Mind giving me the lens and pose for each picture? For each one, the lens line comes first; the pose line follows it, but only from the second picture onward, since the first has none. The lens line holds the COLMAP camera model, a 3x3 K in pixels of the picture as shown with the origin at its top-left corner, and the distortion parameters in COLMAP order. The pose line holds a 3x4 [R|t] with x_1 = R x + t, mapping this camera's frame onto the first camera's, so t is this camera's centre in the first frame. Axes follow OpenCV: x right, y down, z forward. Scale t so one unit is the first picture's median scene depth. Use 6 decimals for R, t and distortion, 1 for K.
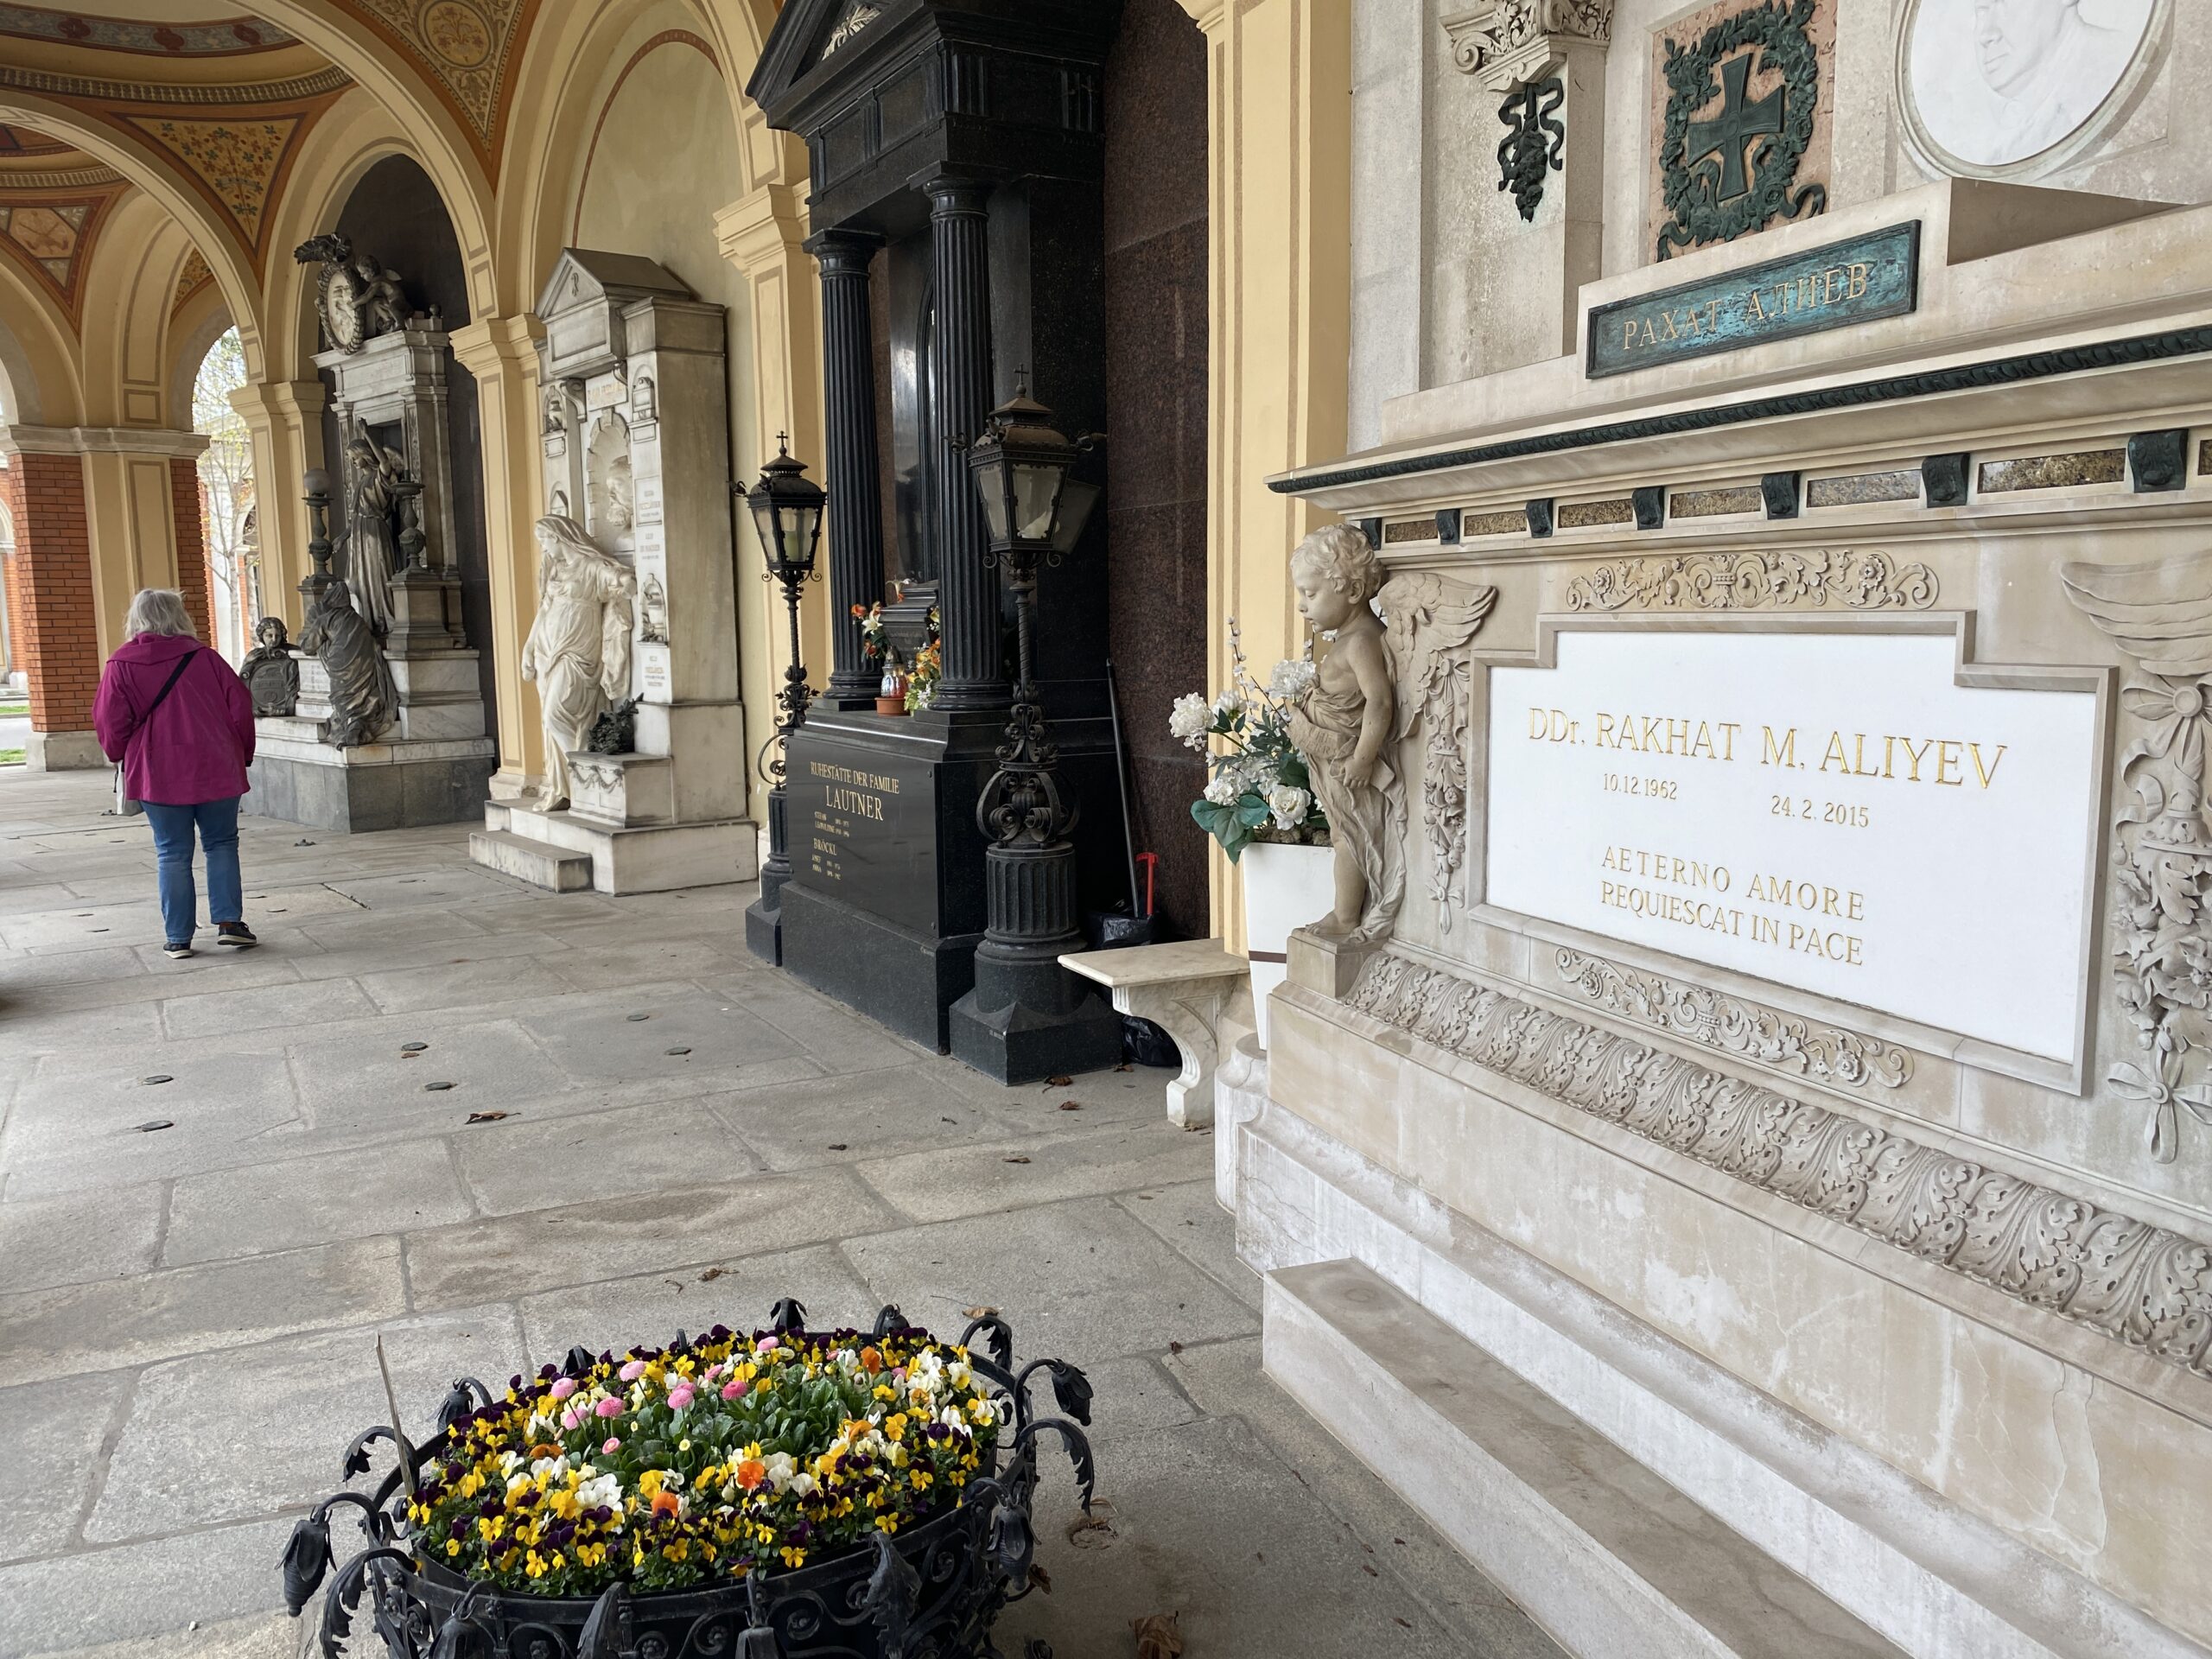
lens RADIAL K [[1657.9, 0, 1104.0], [0, 1657.9, 828.0], [0, 0, 1]] dist [0.002809, -0.003264]
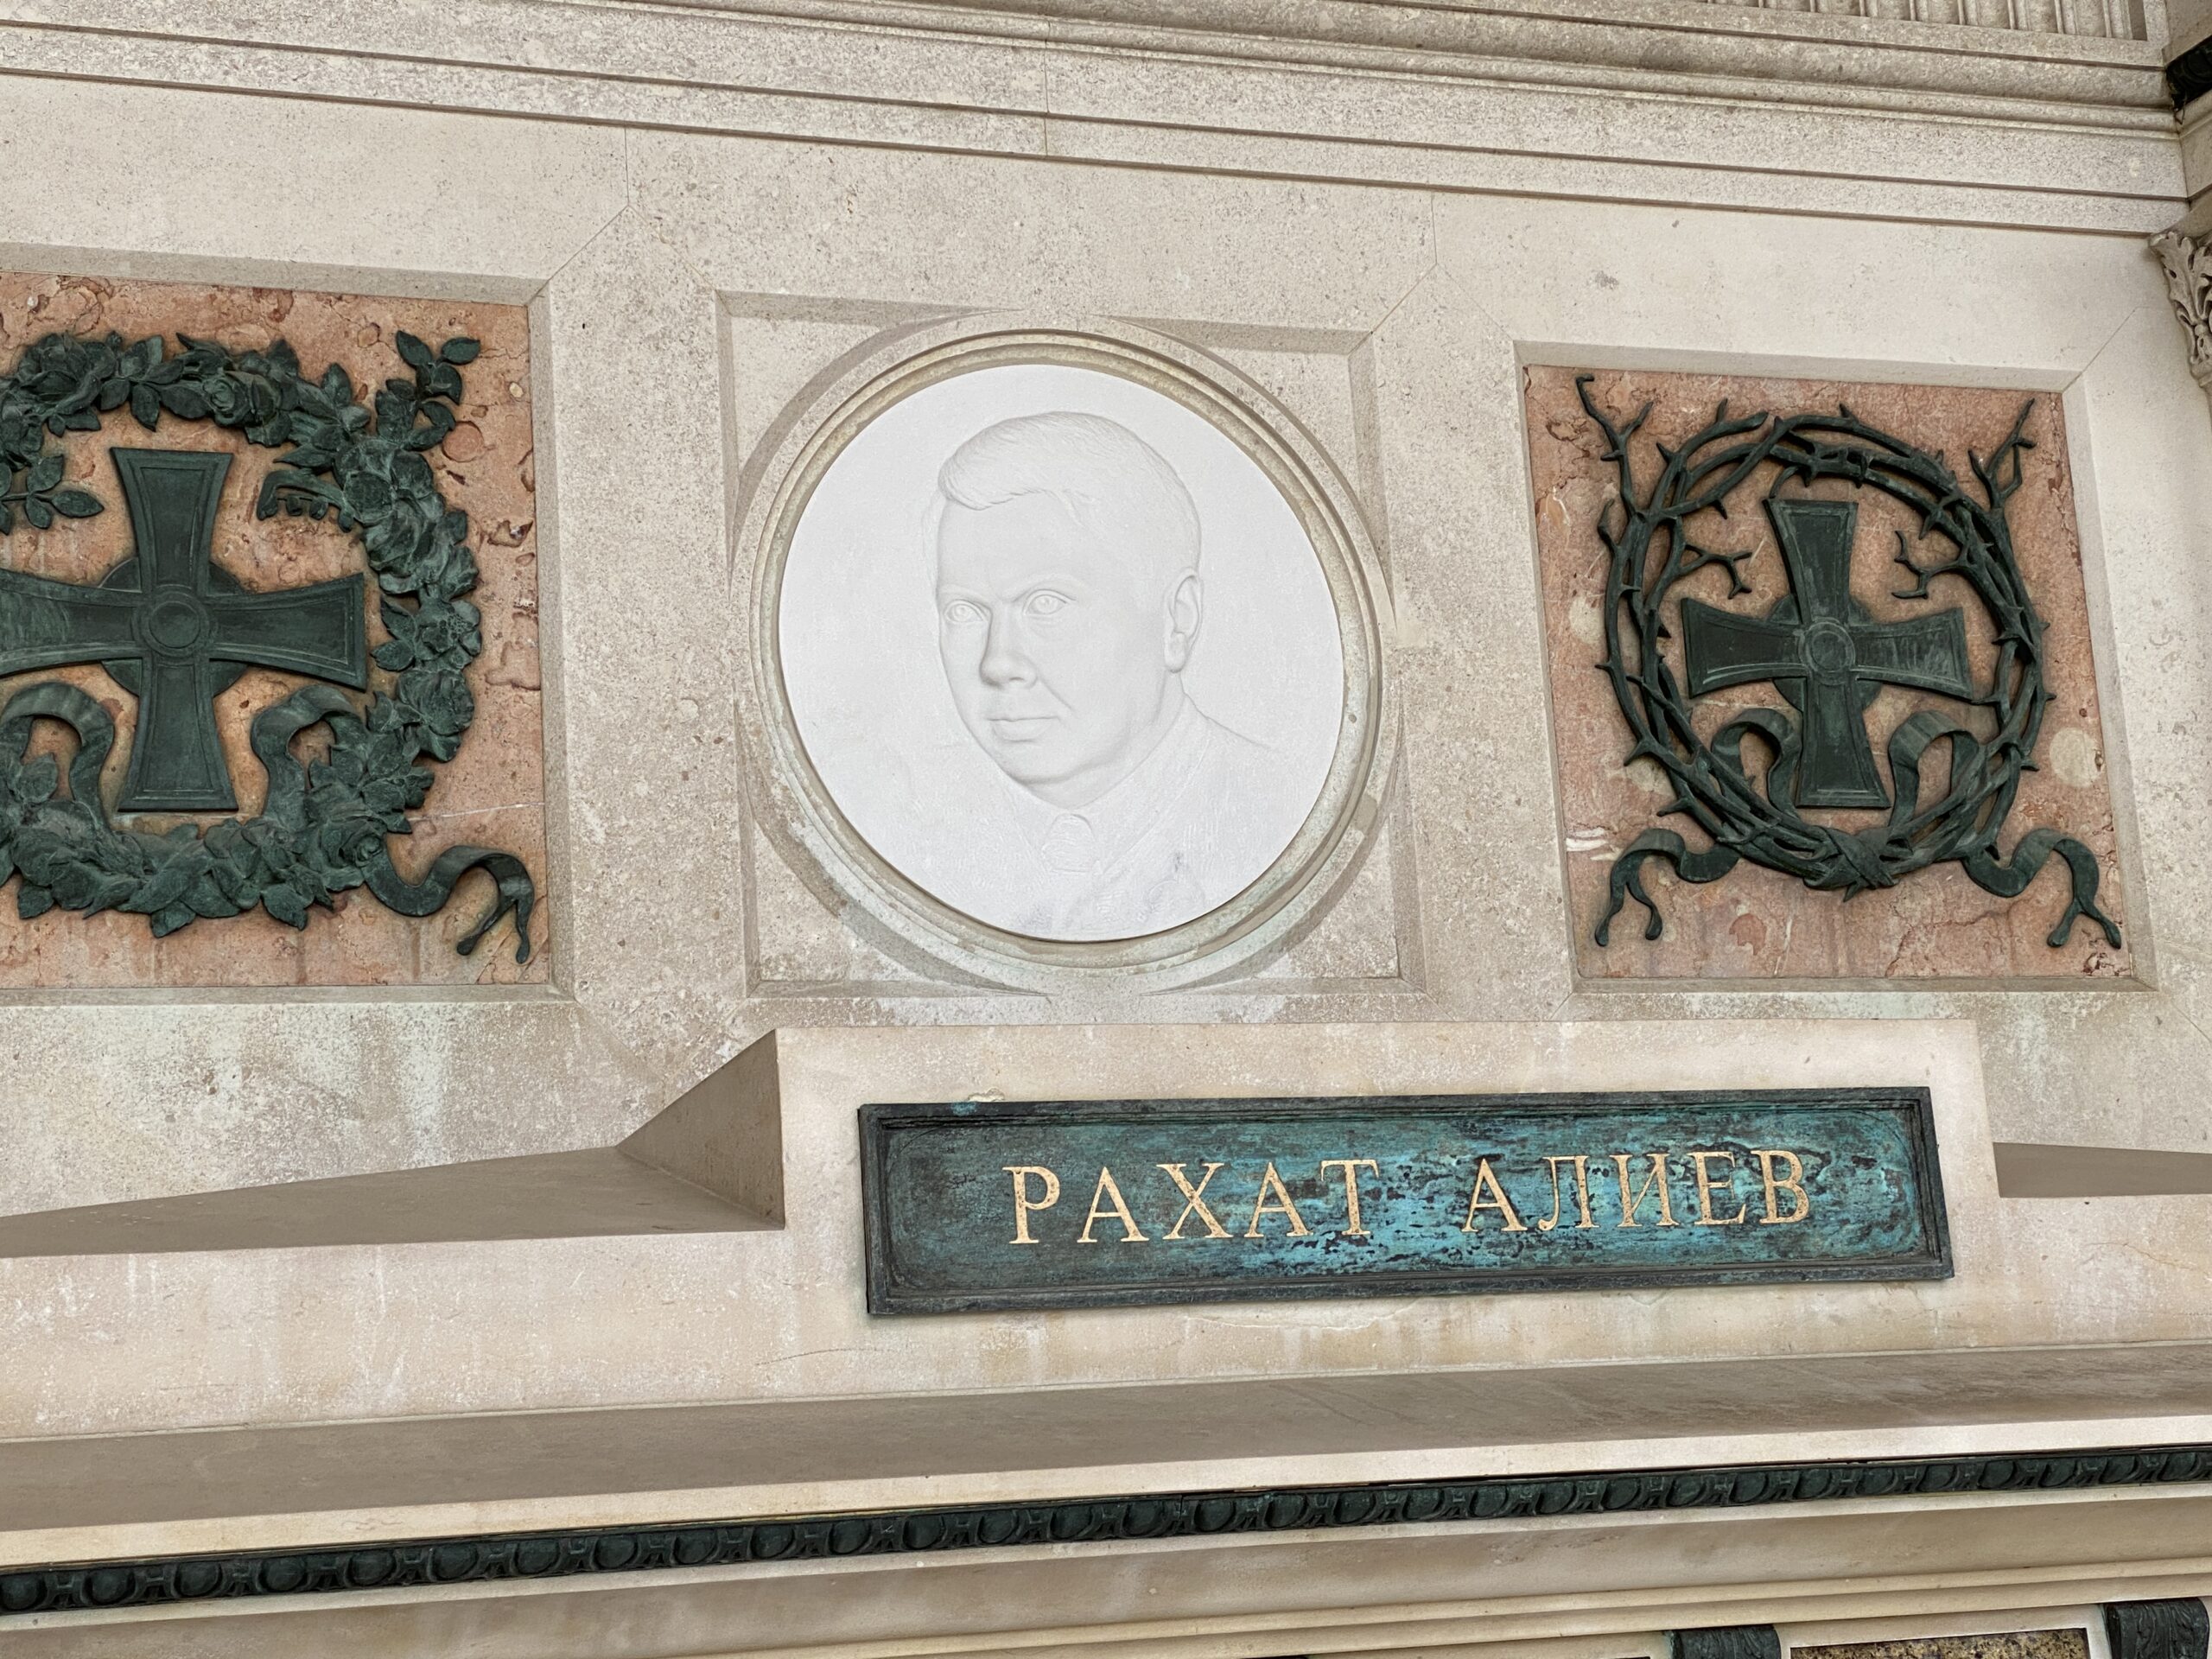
lens RADIAL K [[3599.5, 0, 1104.4], [0, 3599.5, 826.6], [0, 0, 1]] dist [0.159769, 0.000000]
pose [[0.015795, 0.220627, 0.975230, -0.426519], [0.198585, 0.955229, -0.219318, -0.206418], [-0.979956, 0.197131, -0.028725, 0.994623]]
